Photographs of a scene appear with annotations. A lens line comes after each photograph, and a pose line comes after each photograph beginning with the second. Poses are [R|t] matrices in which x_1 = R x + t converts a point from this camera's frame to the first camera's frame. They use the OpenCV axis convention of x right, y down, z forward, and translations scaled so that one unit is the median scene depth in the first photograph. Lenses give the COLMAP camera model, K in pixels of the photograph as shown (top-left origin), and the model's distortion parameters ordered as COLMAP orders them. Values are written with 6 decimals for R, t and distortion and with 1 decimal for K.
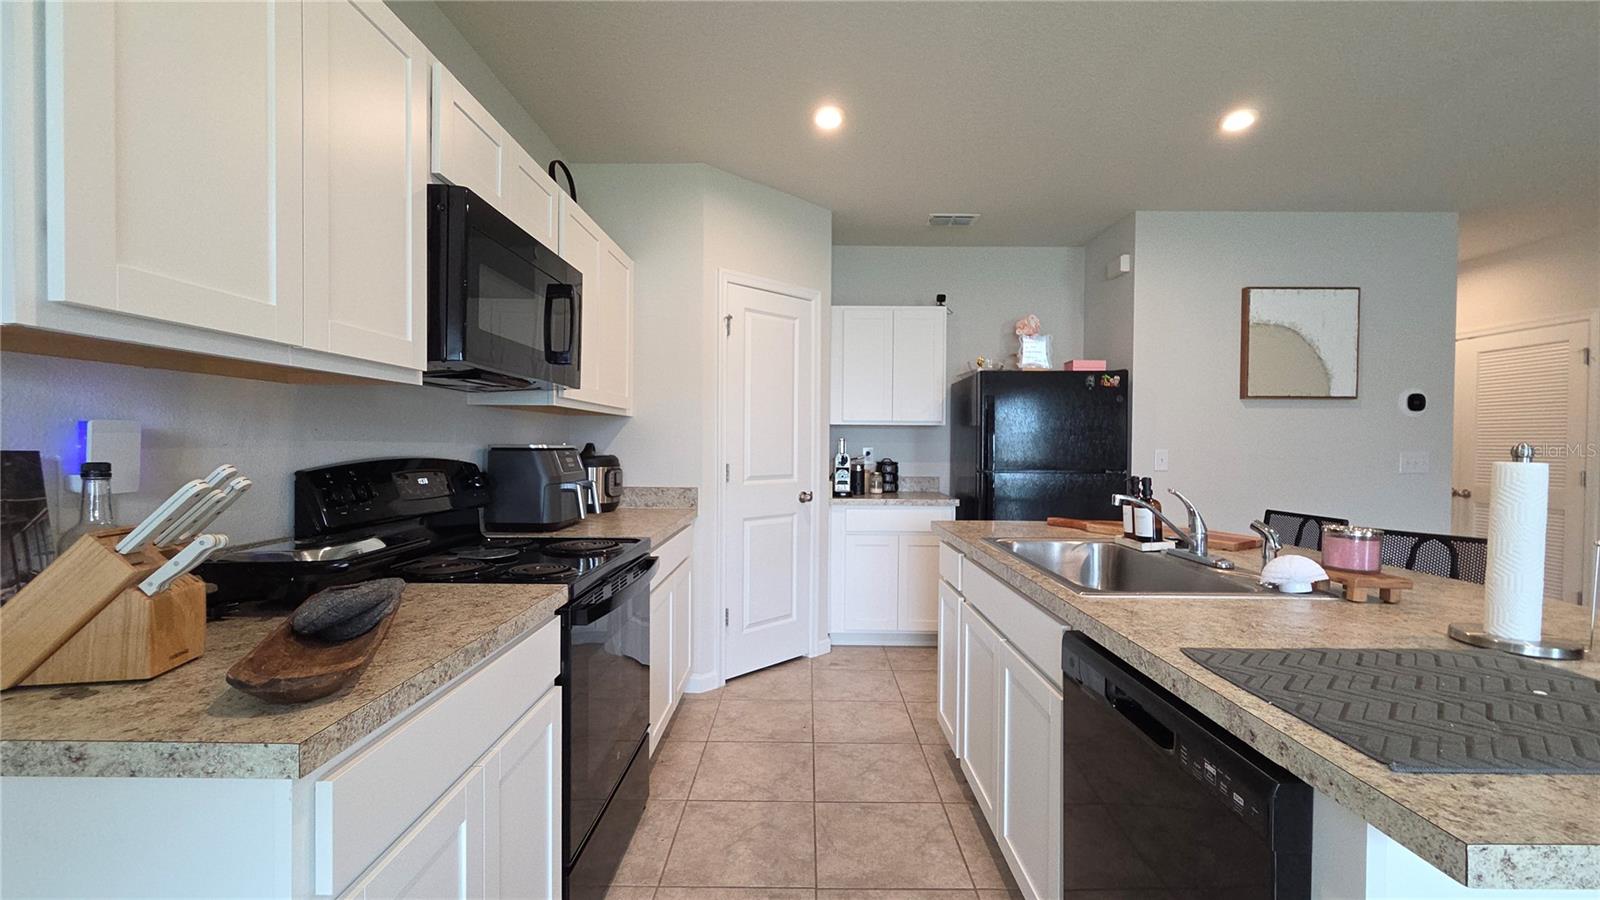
lens RADIAL K [[656.0, 0, 800.8], [0, 656.0, 456.4], [0, 0, 1]] dist [0.000955, 0.000149]
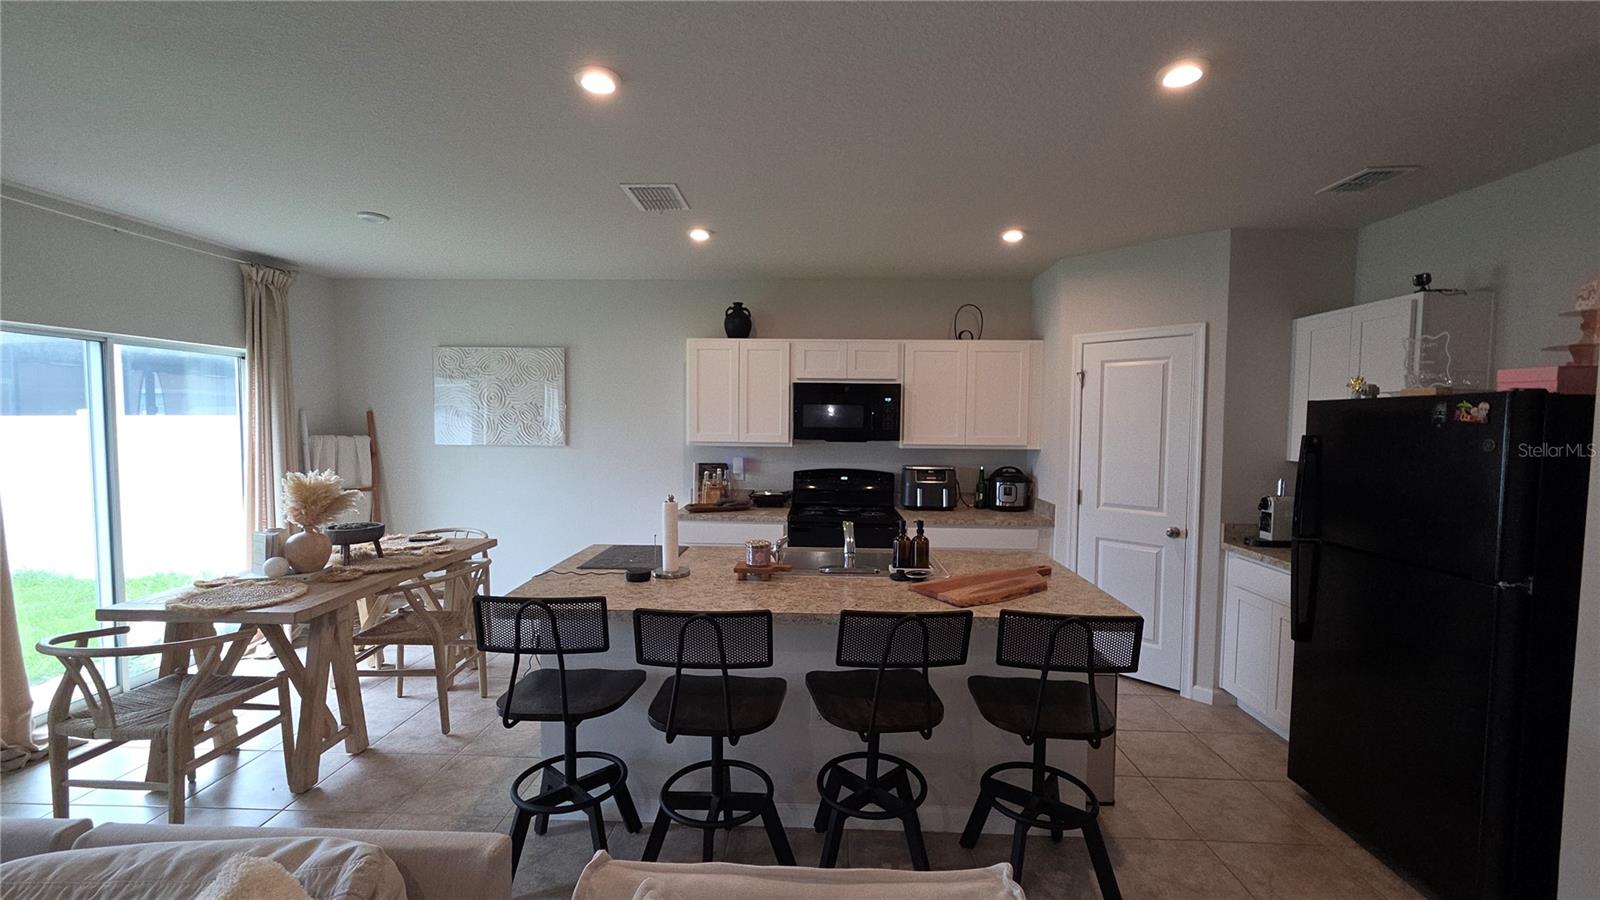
lens RADIAL K [[656.0, 0, 800.8], [0, 656.0, 456.4], [0, 0, 1]] dist [0.000955, 0.000149]
pose [[-0.020862, 0.048183, -0.998621, 1.036154], [-0.030029, 0.998357, 0.048798, -0.087916], [0.999331, 0.031006, -0.019381, 0.449590]]
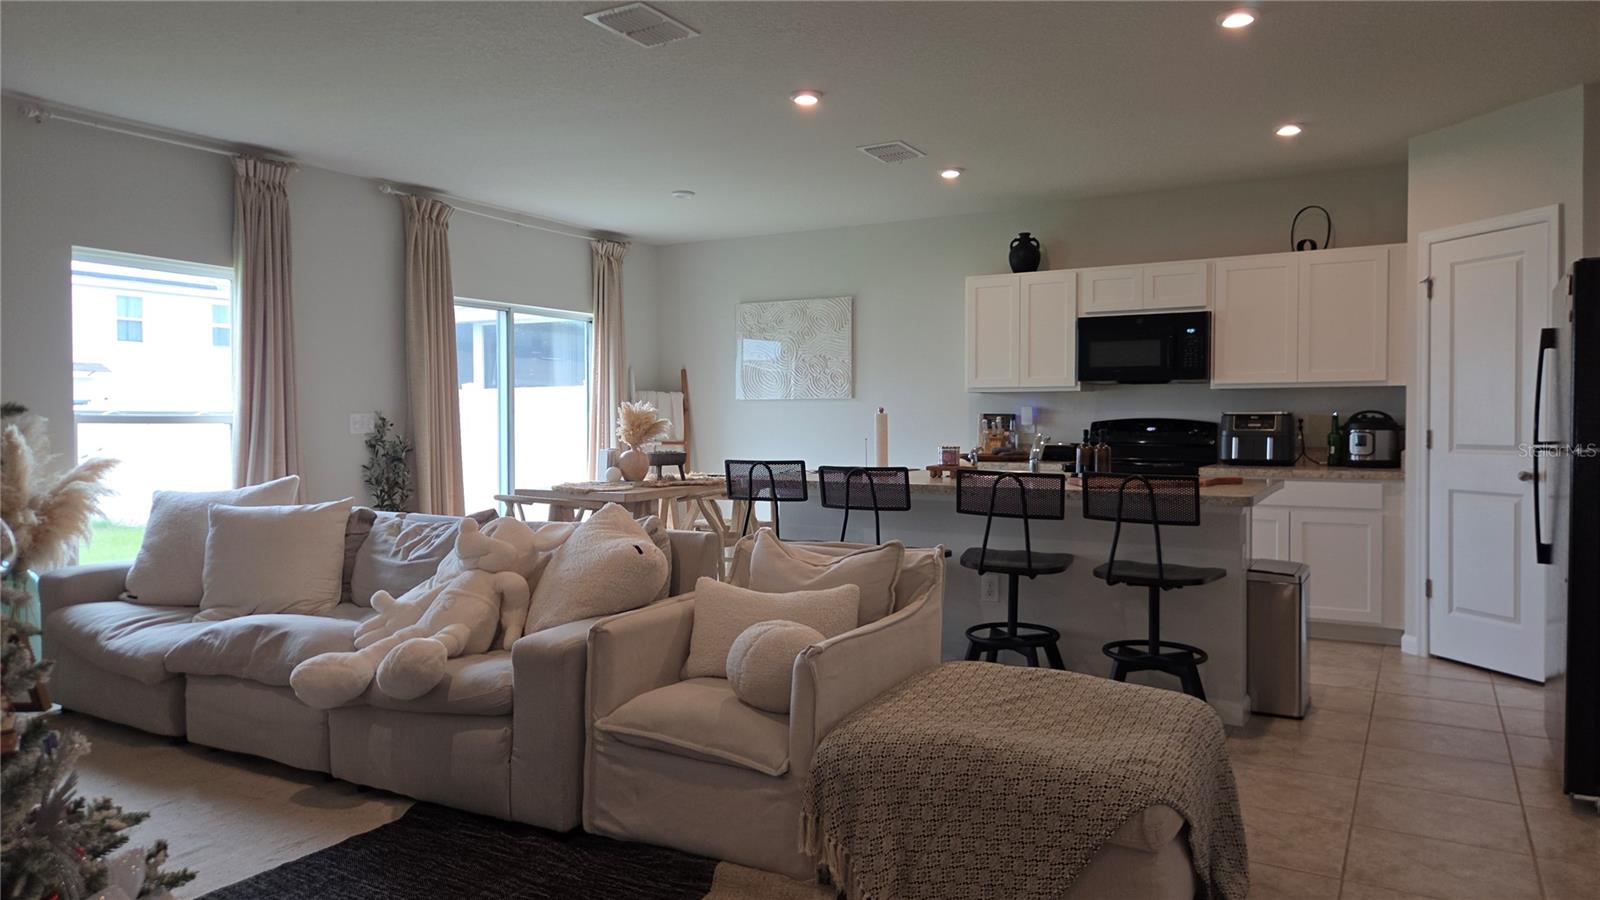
lens RADIAL K [[1090.3, 0, 800.0], [0, 1090.3, 450.0], [0, 0, 1]] dist [0.094599, -0.080430]
pose [[-0.491049, 0.015635, -0.870991, 1.625502], [-0.020535, 0.999353, 0.029517, 0.010636], [0.870890, 0.032380, -0.490411, 0.908895]]
